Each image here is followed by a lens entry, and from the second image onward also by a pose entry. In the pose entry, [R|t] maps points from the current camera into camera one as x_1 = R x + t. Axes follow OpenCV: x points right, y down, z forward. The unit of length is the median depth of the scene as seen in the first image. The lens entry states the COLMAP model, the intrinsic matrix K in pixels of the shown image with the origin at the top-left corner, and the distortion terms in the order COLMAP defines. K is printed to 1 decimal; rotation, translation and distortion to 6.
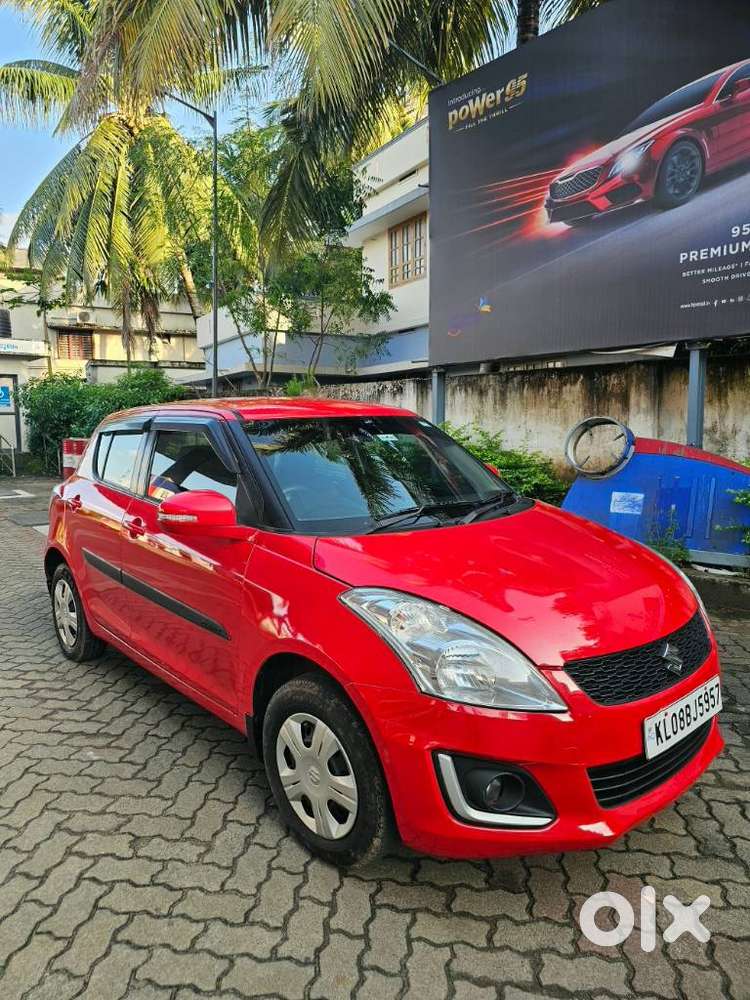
lens RADIAL K [[677.9, 0, 370.0], [0, 677.9, 495.4], [0, 0, 1]] dist [0.043679, -0.038466]
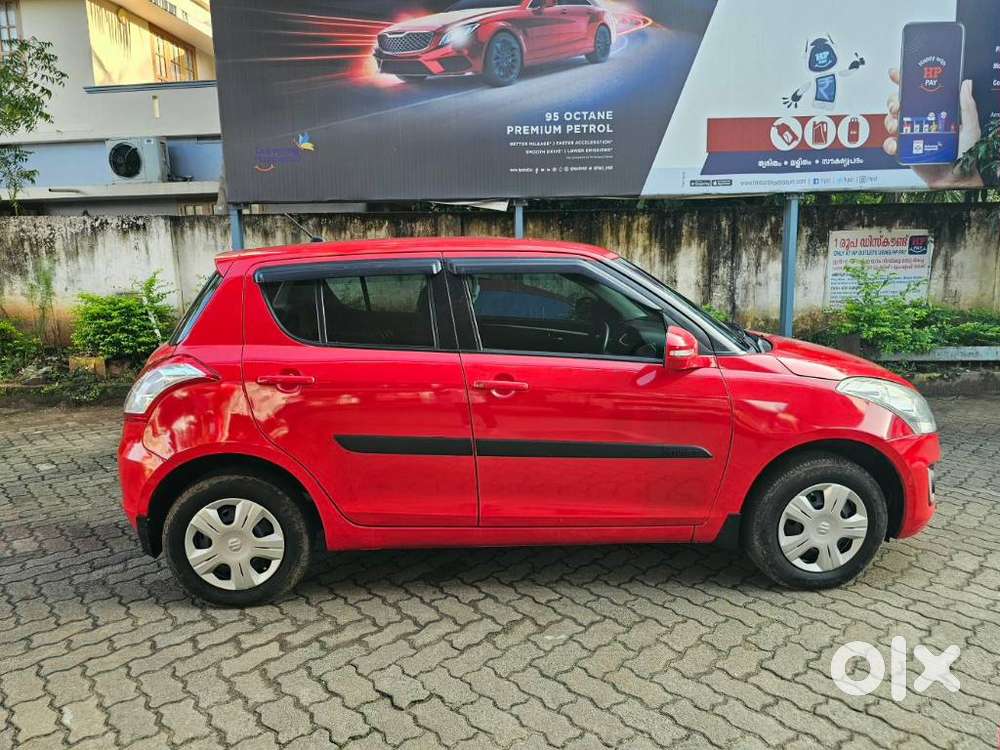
lens RADIAL K [[677.9, 0, 489.8], [0, 677.9, 372.3], [0, 0, 1]] dist [0.043679, -0.038466]
pose [[0.629561, -0.132420, 0.765584, -0.593036], [0.097016, 0.991055, 0.091640, -0.030891], [-0.770870, 0.016581, 0.636776, 0.262785]]
